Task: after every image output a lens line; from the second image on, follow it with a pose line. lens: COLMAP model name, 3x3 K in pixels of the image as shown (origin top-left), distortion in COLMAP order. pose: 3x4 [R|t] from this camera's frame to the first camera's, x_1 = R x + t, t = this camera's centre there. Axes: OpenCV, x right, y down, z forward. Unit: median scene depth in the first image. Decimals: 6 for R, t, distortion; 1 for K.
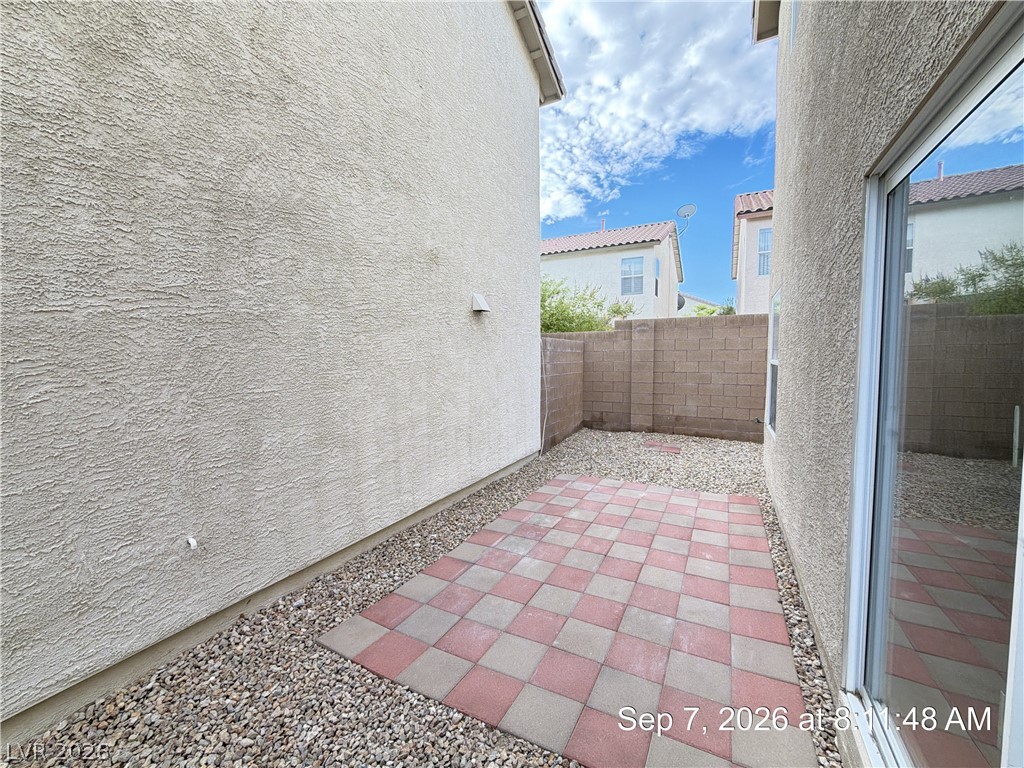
lens RADIAL K [[407.7, 0, 513.2], [0, 407.7, 384.0], [0, 0, 1]] dist [0.000213, 0.000189]
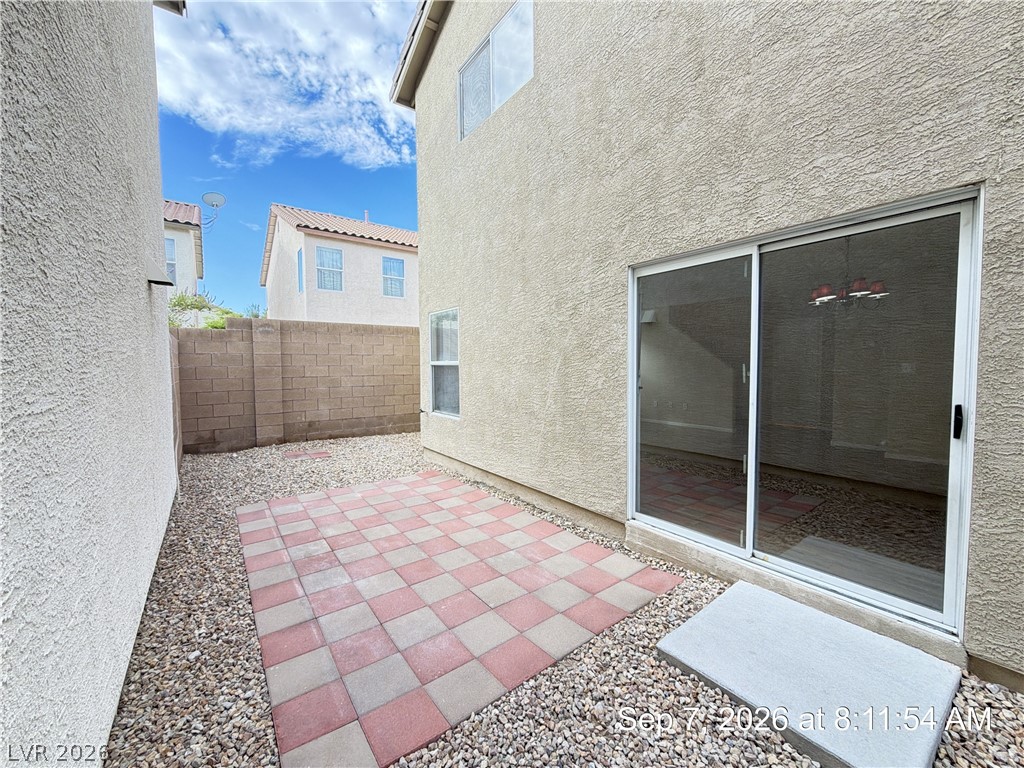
lens RADIAL K [[407.7, 0, 513.8], [0, 407.7, 383.4], [0, 0, 1]] dist [0.000213, 0.000189]
pose [[0.436572, -0.040401, 0.898762, -0.415972], [0.064658, 0.997817, 0.013446, 0.008563], [-0.897343, 0.052242, 0.438231, 0.207908]]
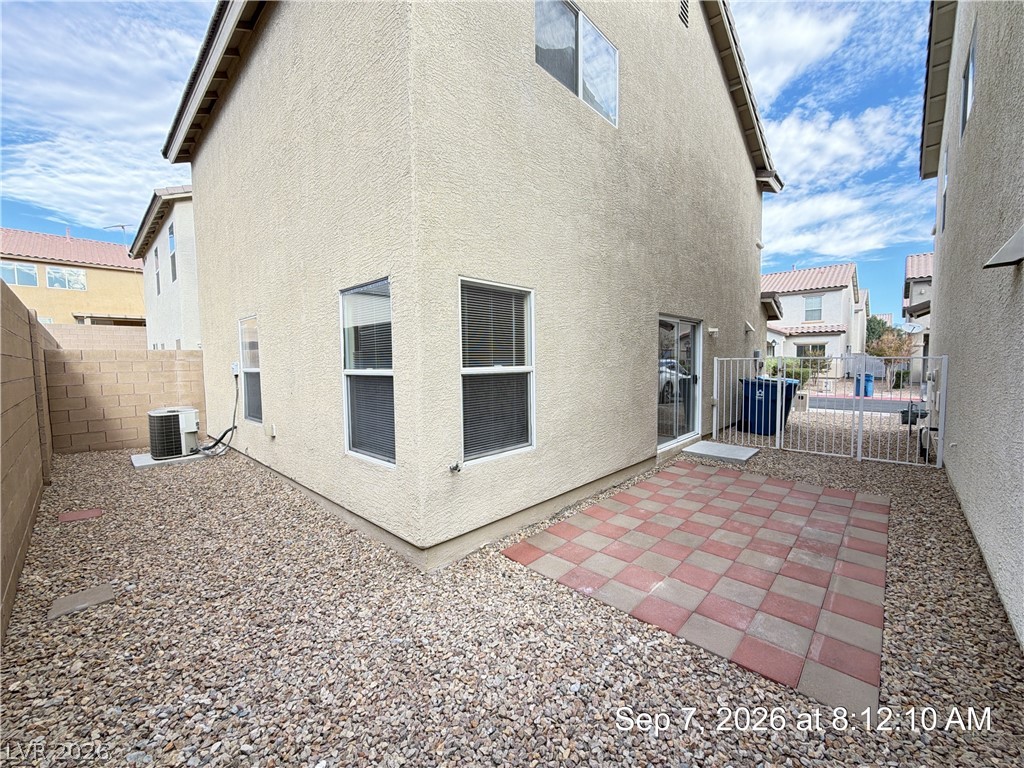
lens RADIAL K [[407.7, 0, 510.8], [0, 407.7, 382.8], [0, 0, 1]] dist [0.000213, 0.000189]
pose [[-0.961227, -0.000035, 0.275758, 0.369229], [0.033669, 0.992503, 0.117489, -0.113049], [-0.273695, 0.122218, -0.954020, 1.644296]]
